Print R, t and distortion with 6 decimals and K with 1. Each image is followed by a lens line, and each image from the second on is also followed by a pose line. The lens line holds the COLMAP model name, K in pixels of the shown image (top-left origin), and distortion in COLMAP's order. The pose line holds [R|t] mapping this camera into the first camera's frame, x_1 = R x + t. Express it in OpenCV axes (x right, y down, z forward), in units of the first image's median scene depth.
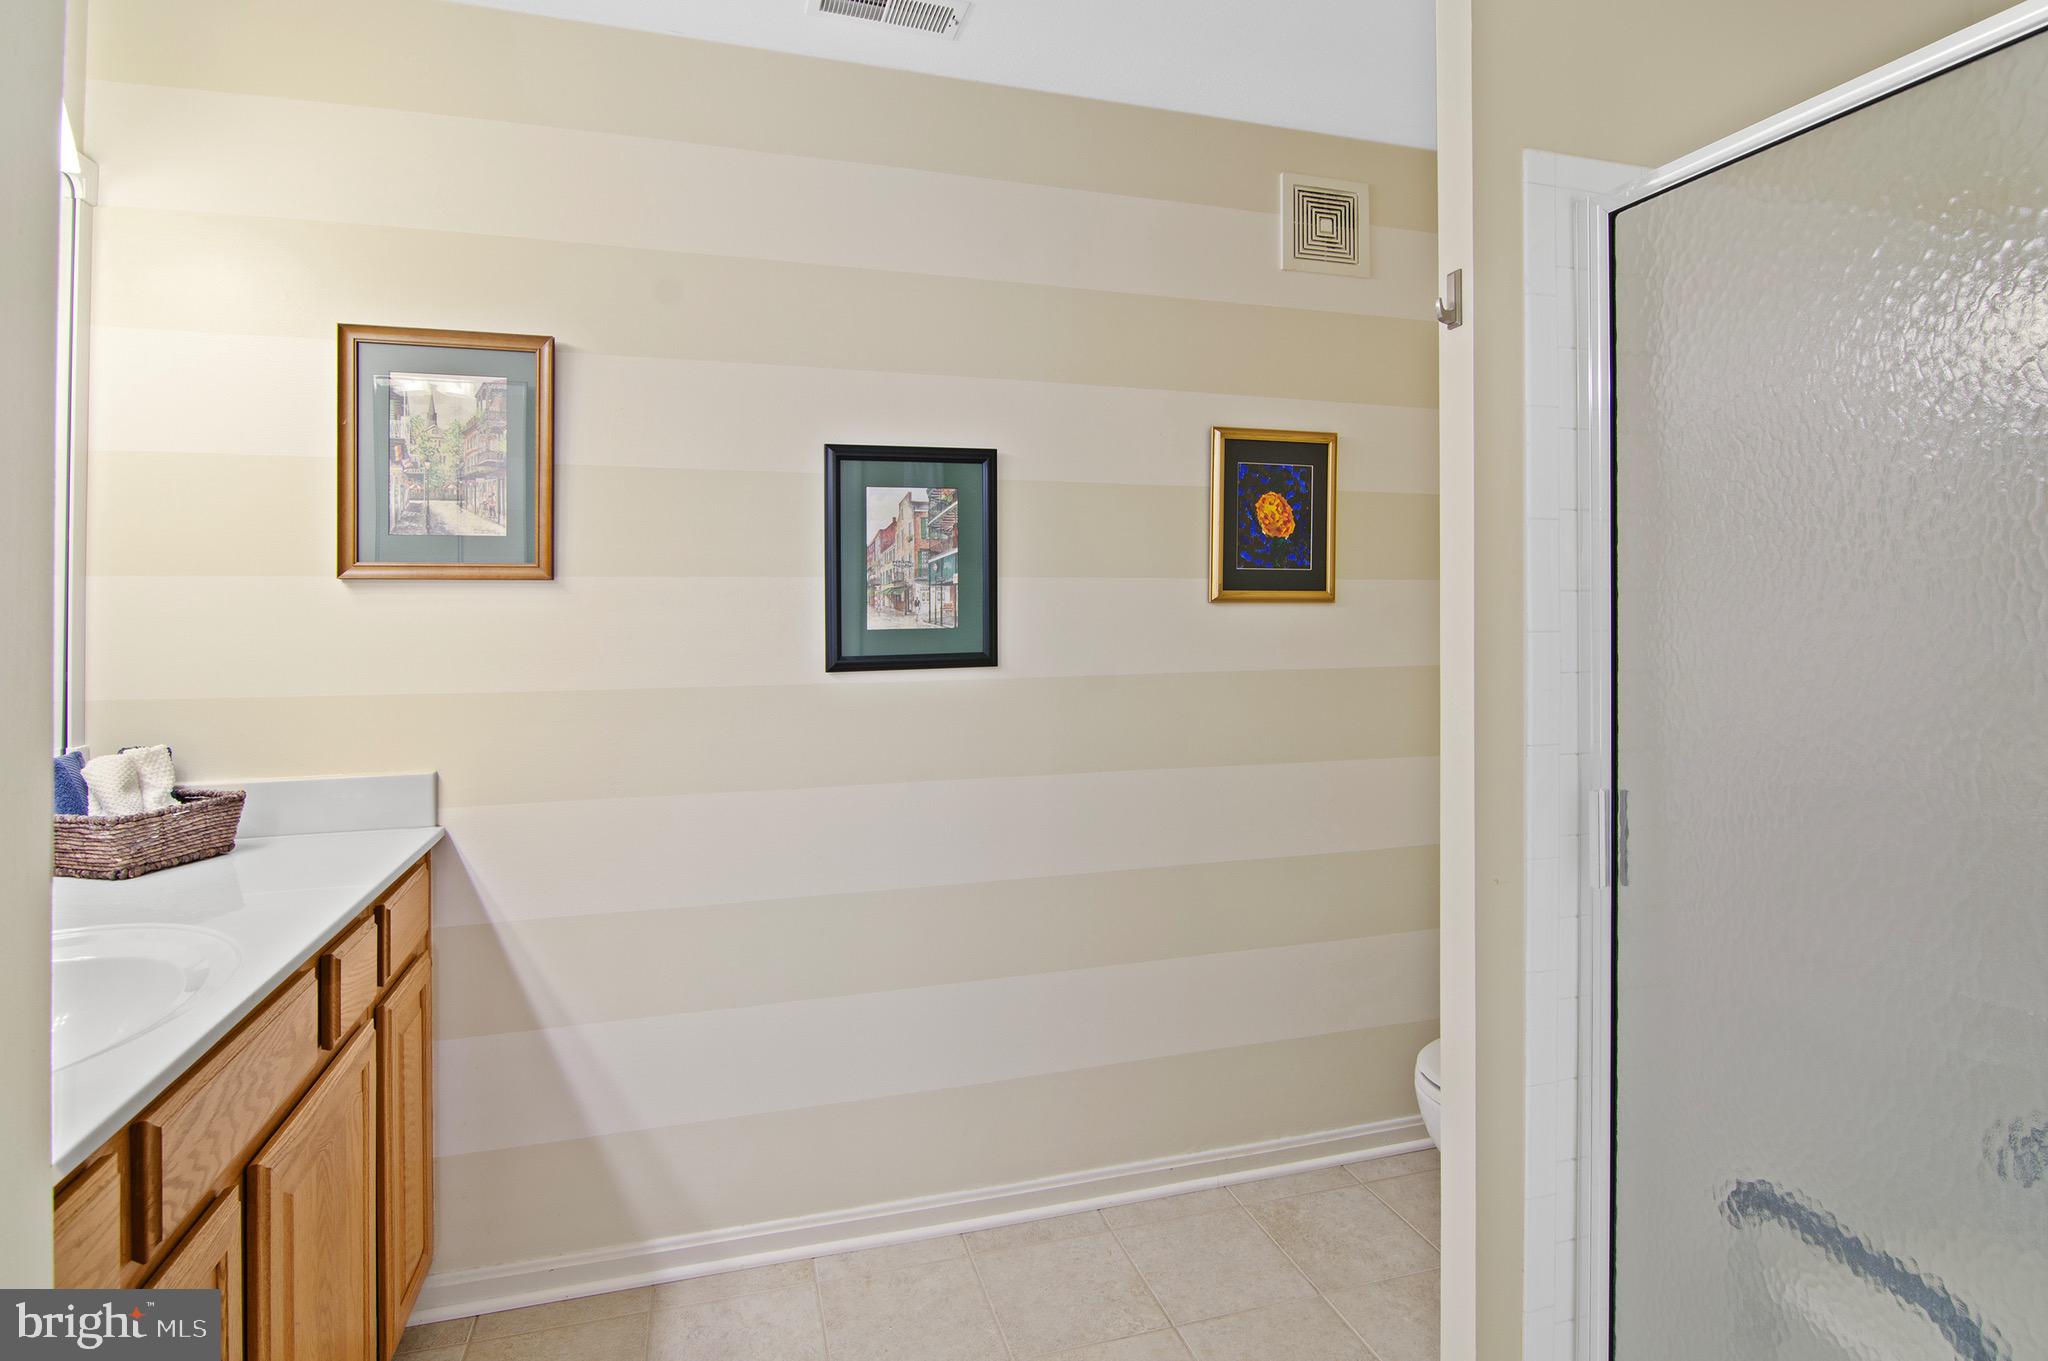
lens RADIAL K [[1034.0, 0, 1016.9], [0, 1034.0, 598.2], [0, 0, 1]] dist [-0.002191, -0.000147]
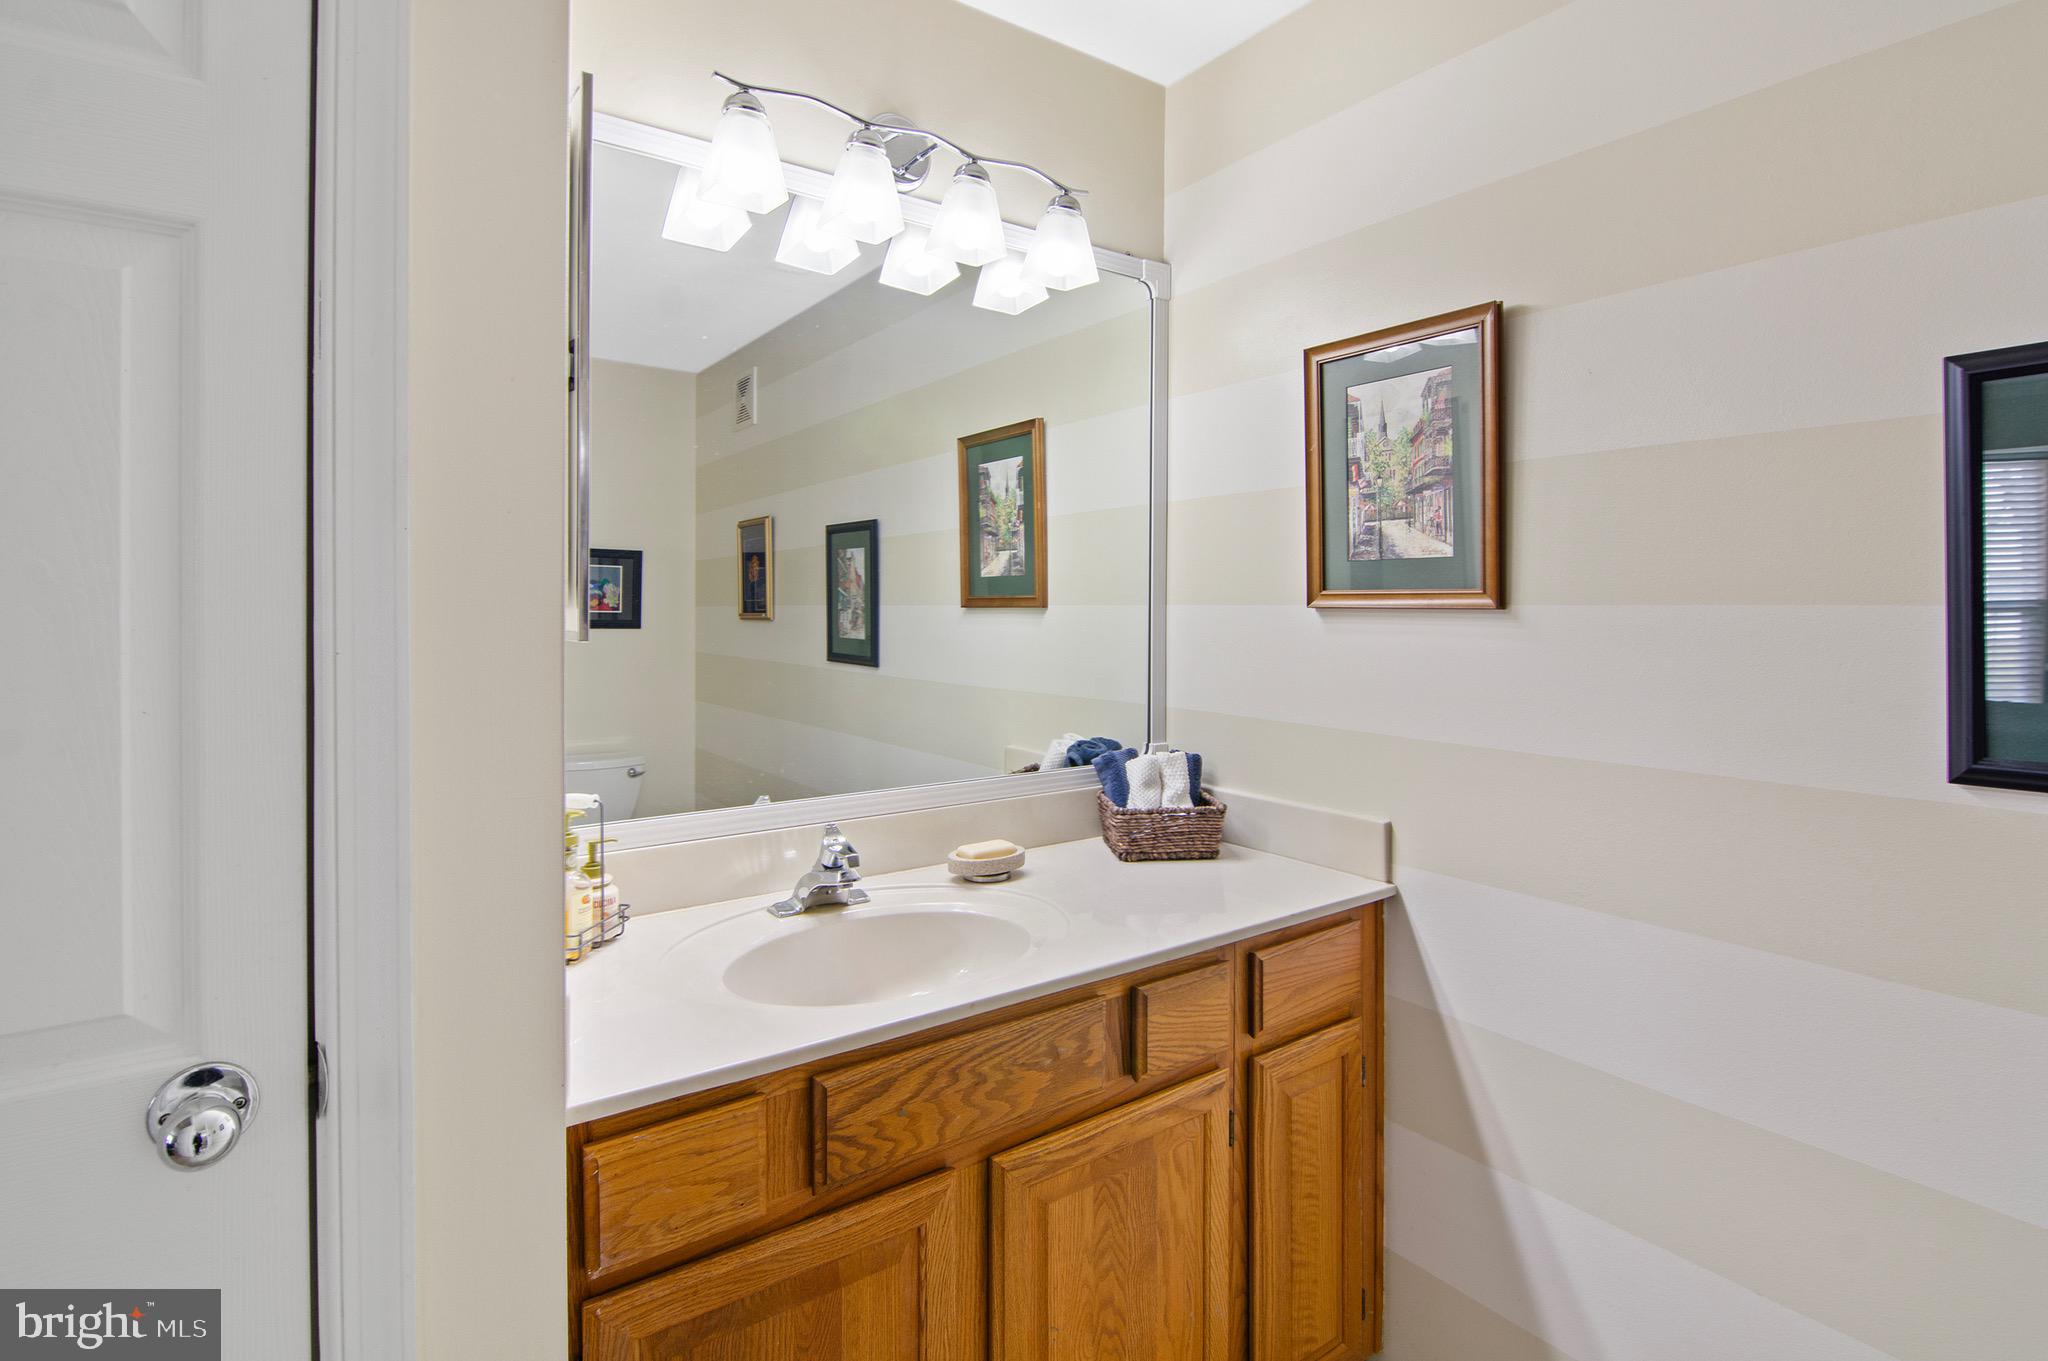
lens RADIAL K [[1009.7, 0, 1028.4], [0, 1009.7, 609.5], [0, 0, 1]] dist [-0.002254, -0.005974]
pose [[0.325774, 0.007668, -0.945416, 0.166537], [-0.003710, 0.999970, 0.006833, -0.022262], [0.945440, 0.001281, 0.325793, 0.420703]]
